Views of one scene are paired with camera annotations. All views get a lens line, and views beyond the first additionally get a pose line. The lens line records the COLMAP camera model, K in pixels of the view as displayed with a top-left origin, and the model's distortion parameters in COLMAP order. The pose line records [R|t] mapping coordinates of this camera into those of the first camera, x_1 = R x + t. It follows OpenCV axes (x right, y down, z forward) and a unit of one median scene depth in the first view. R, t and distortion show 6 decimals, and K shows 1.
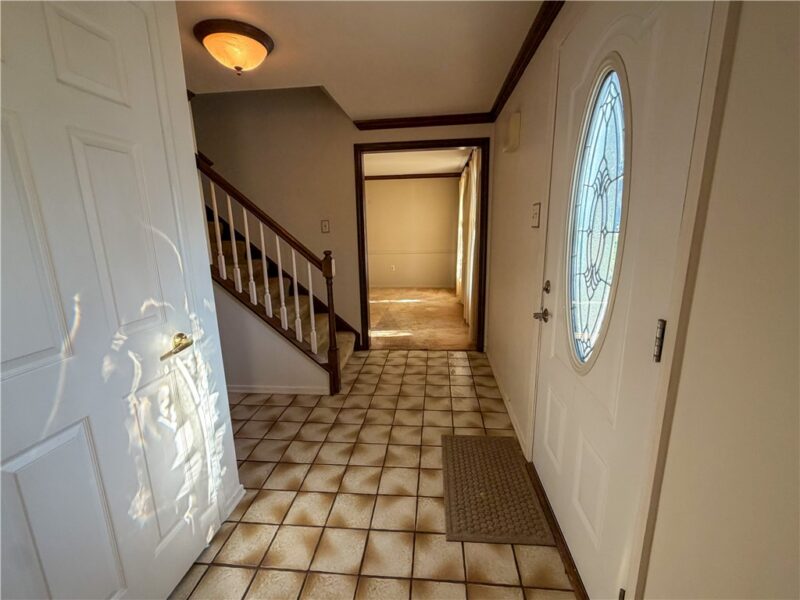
lens RADIAL K [[349.1, 0, 400.0], [0, 349.1, 300.0], [0, 0, 1]] dist [0.000384, 0.000431]
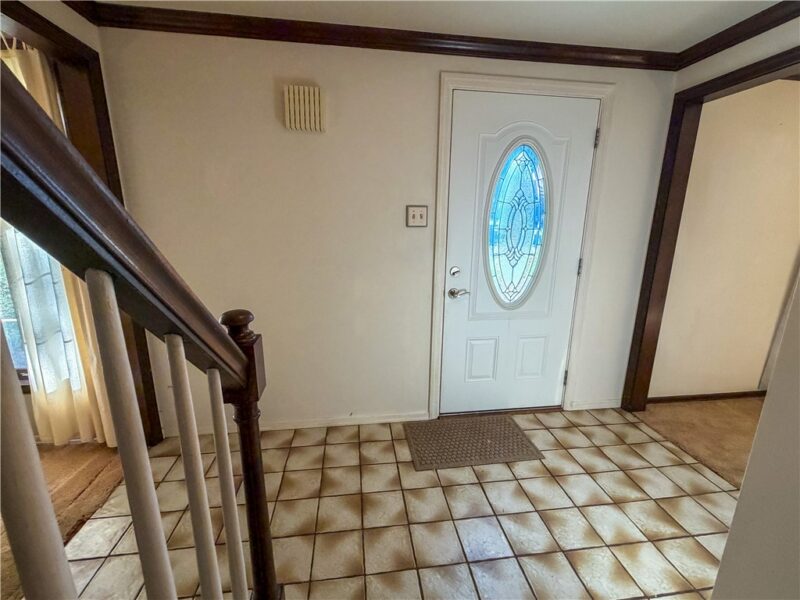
lens RADIAL K [[349.1, 0, 400.0], [0, 349.1, 300.0], [0, 0, 1]] dist [0.000384, 0.000431]
pose [[-0.235912, -0.204022, 0.950116, -0.712627], [0.201344, 0.946234, 0.253182, -0.277330], [-0.950687, 0.251029, -0.182150, 1.298284]]
